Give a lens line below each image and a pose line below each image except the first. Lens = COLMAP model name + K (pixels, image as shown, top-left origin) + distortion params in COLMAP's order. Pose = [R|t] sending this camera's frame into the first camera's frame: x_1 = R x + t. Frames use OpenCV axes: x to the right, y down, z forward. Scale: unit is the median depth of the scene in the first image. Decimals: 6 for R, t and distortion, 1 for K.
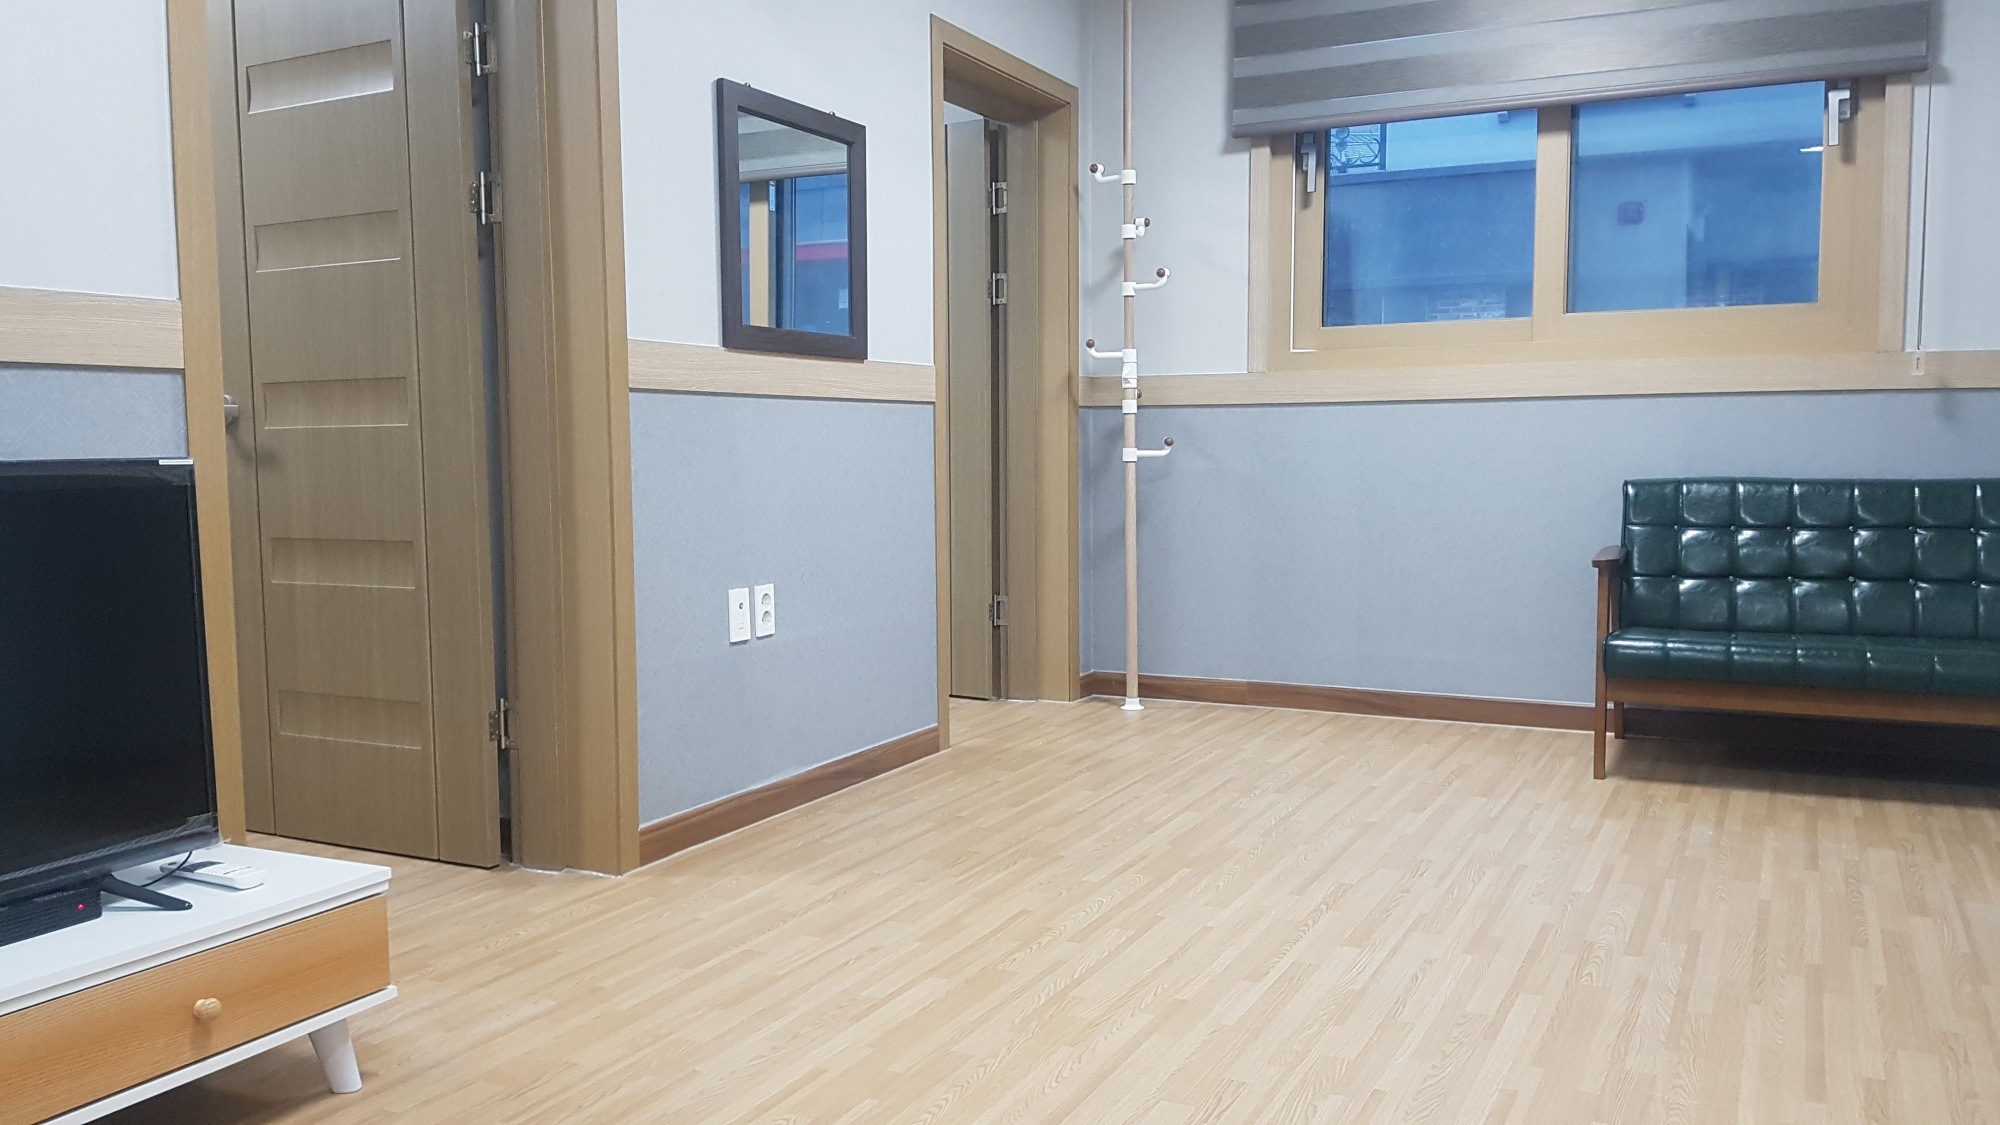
lens RADIAL K [[1583.7, 0, 1000.0], [0, 1583.7, 562.5], [0, 0, 1]] dist [0.088997, -0.134656]
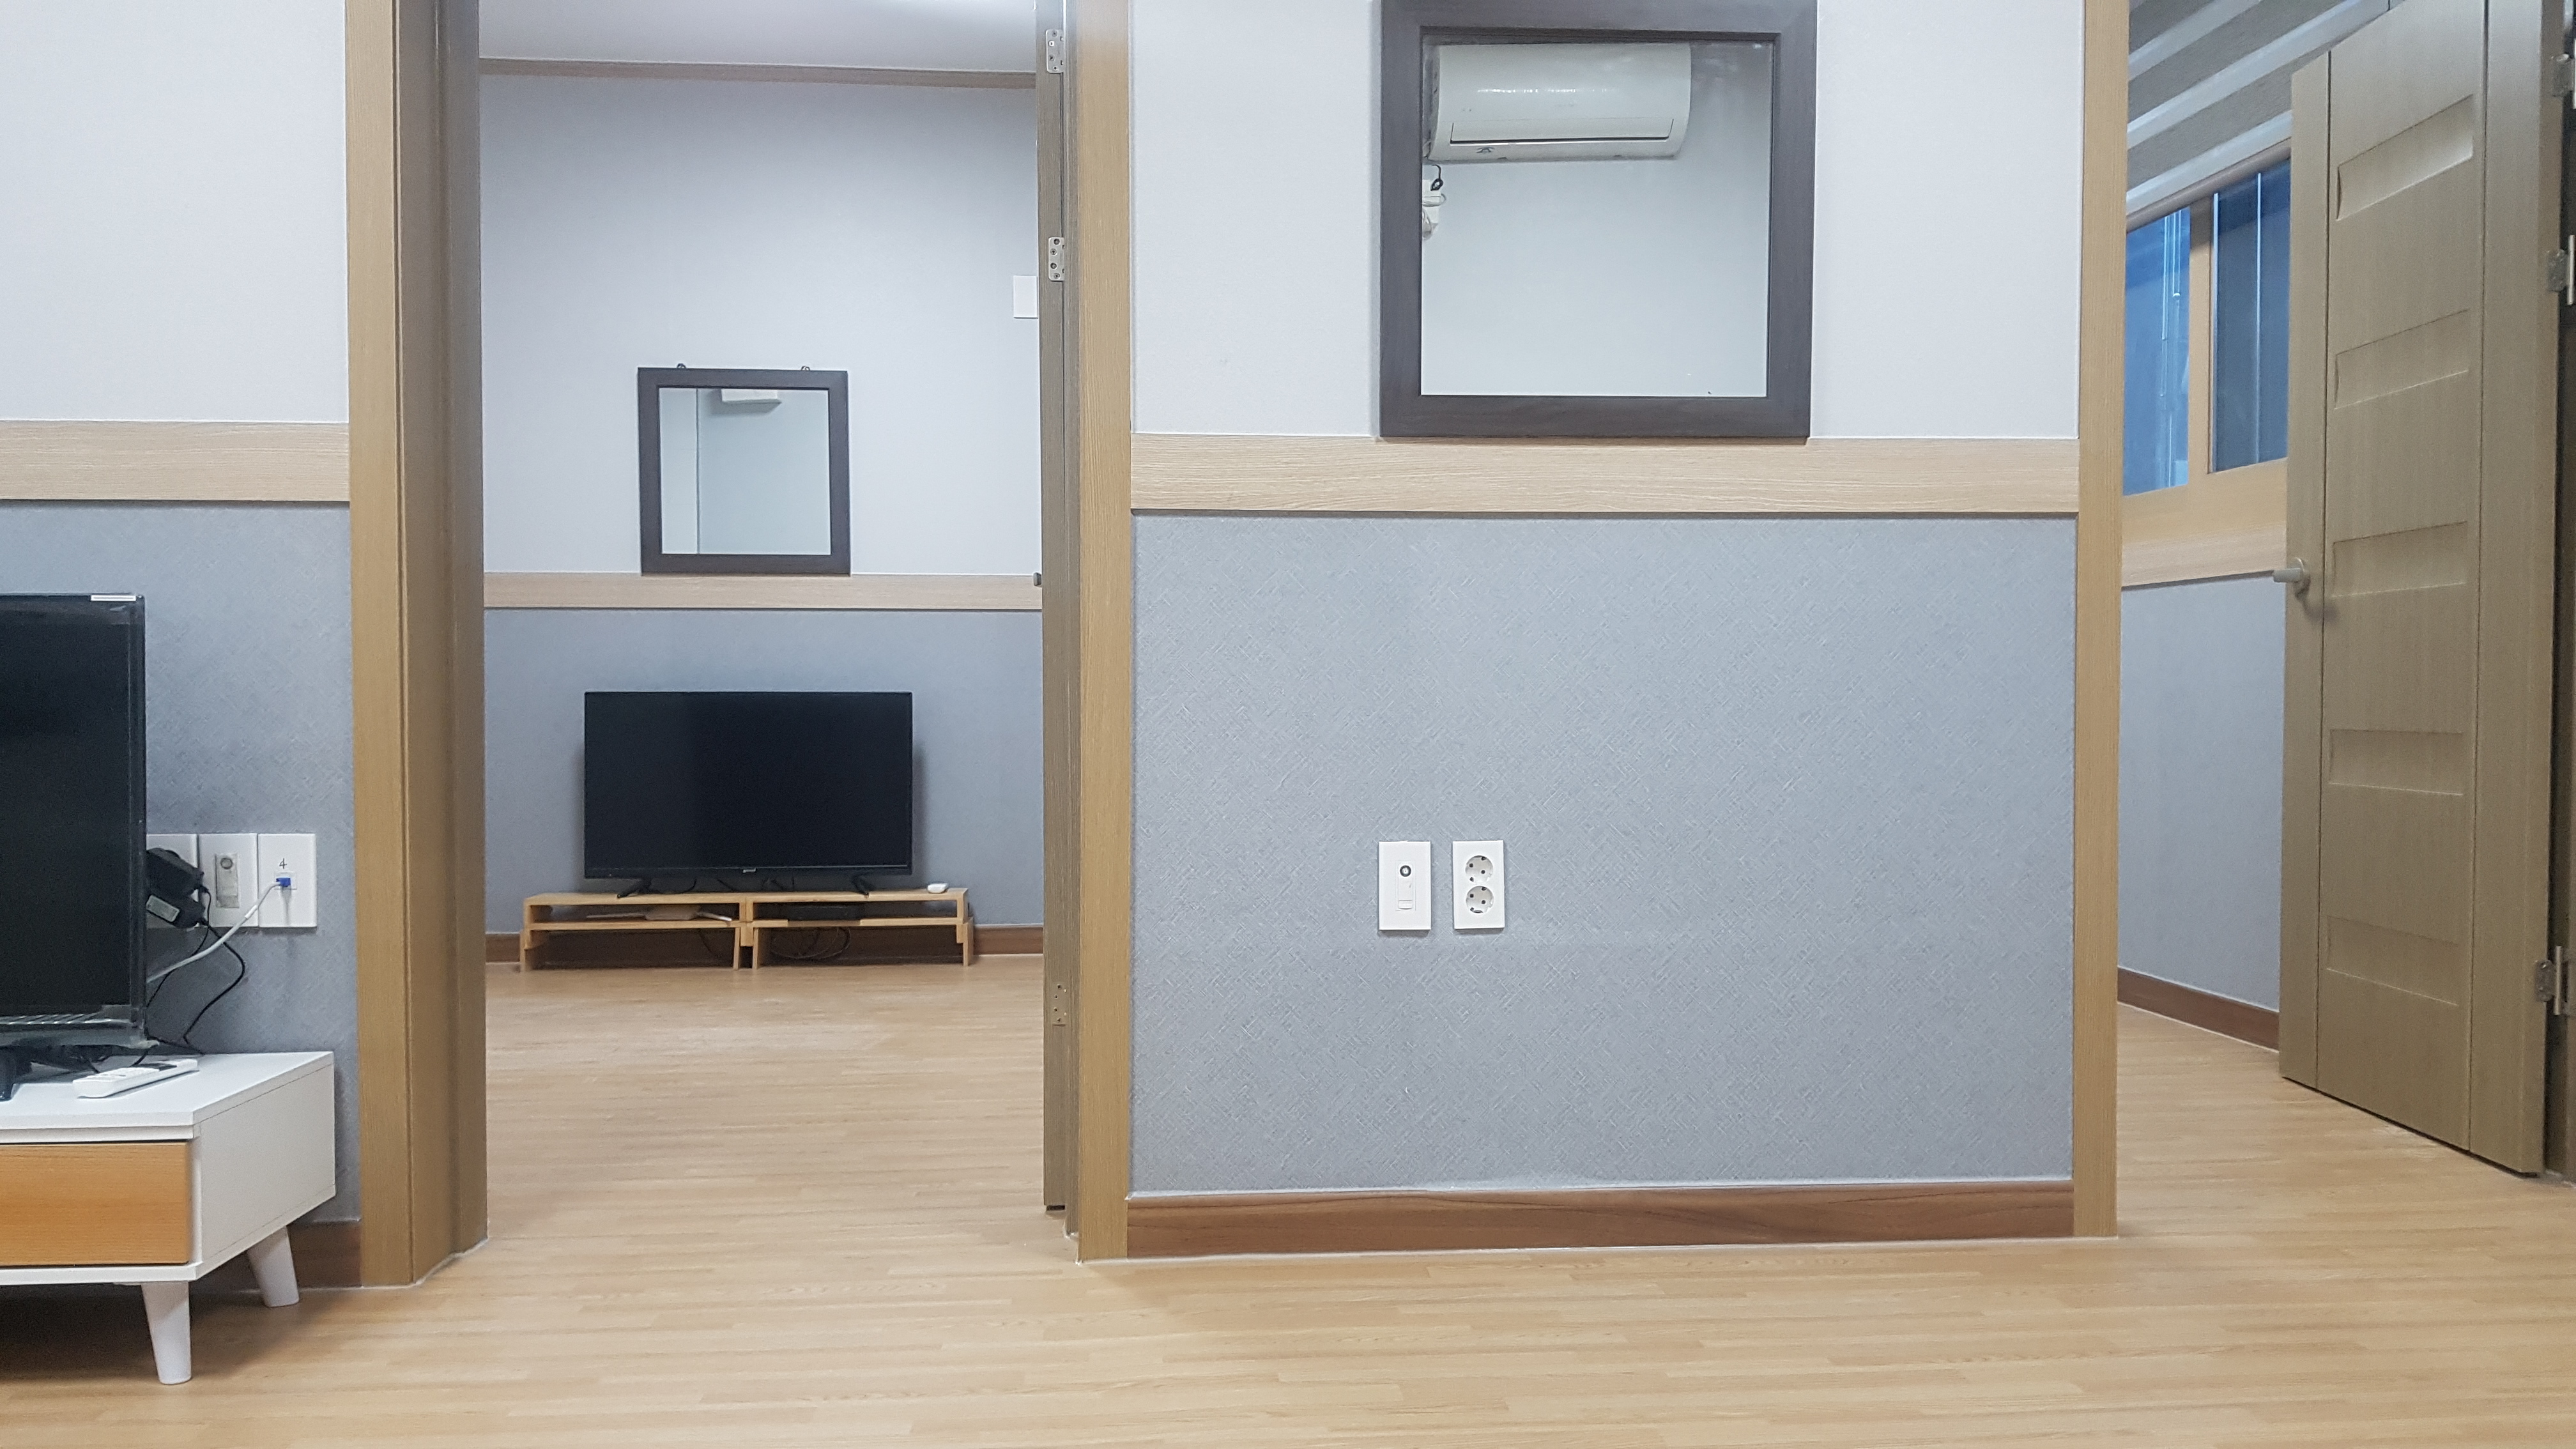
lens RADIAL K [[2039.9, 0, 1288.0], [0, 2039.9, 724.5], [0, 0, 1]] dist [0.088997, -0.134656]
pose [[0.508056, 0.023603, -0.861001, 0.507454], [-0.069611, 0.997480, -0.013731, -0.014688], [0.858507, 0.066911, 0.508418, 0.625776]]
